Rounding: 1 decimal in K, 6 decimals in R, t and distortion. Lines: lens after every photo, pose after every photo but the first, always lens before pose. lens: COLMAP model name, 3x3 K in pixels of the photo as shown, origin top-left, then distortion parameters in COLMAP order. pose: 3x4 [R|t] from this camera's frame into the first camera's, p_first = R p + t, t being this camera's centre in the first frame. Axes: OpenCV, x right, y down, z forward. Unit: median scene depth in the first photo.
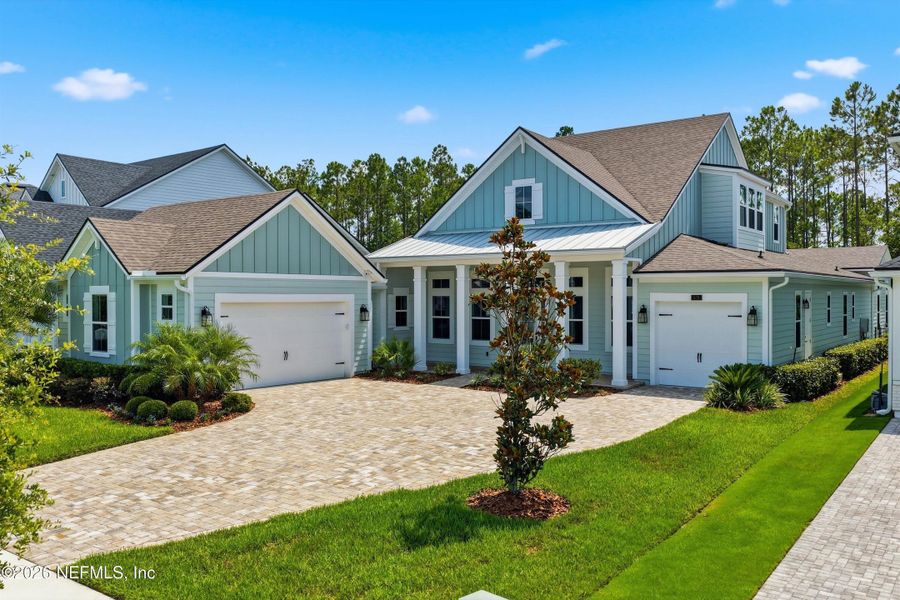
lens RADIAL K [[732.7, 0, 450.0], [0, 732.7, 300.0], [0, 0, 1]] dist [0.000544, -0.005151]
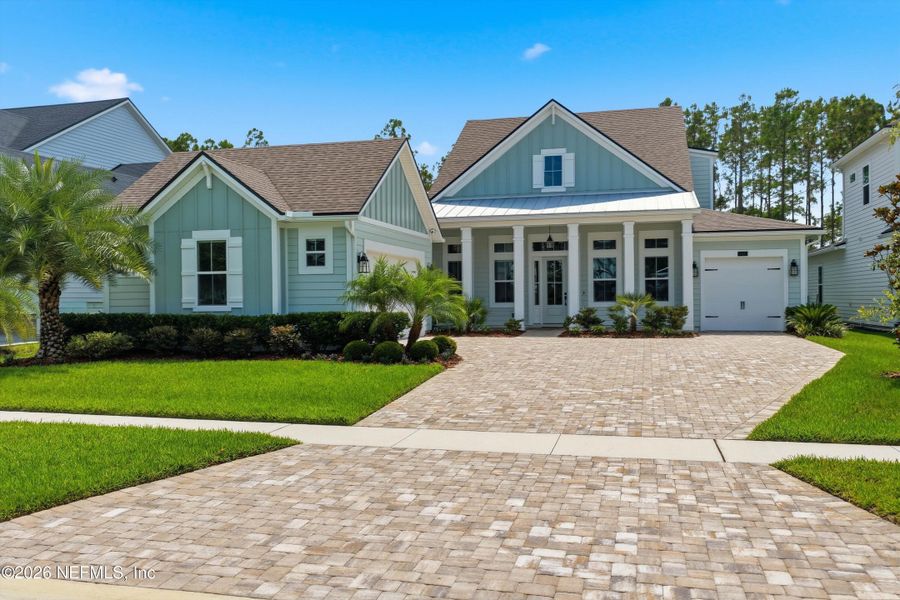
lens RADIAL K [[732.7, 0, 450.0], [0, 732.7, 300.0], [0, 0, 1]] dist [0.000544, -0.005151]
pose [[0.926354, -0.009775, 0.376527, -0.494007], [0.012117, 0.999919, -0.003851, 0.063488], [-0.376459, 0.008129, 0.926398, 0.080851]]
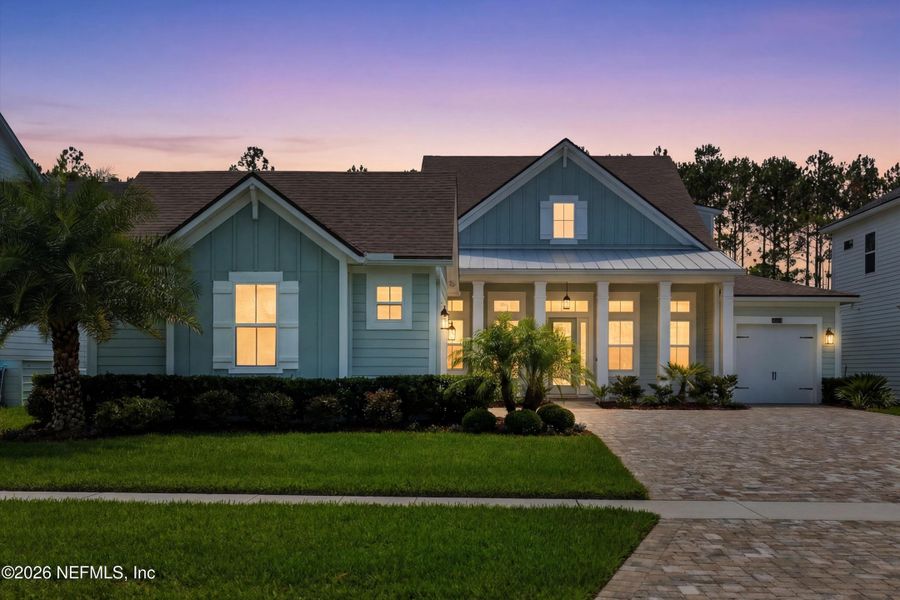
lens RADIAL K [[871.7, 0, 453.6], [0, 871.7, 351.0], [0, 0, 1]] dist [0.036805, -0.142912]
pose [[0.816060, 0.015912, 0.577748, -0.727225], [0.000537, 0.999600, -0.028288, 0.071750], [-0.577967, 0.023395, 0.815725, 0.203415]]
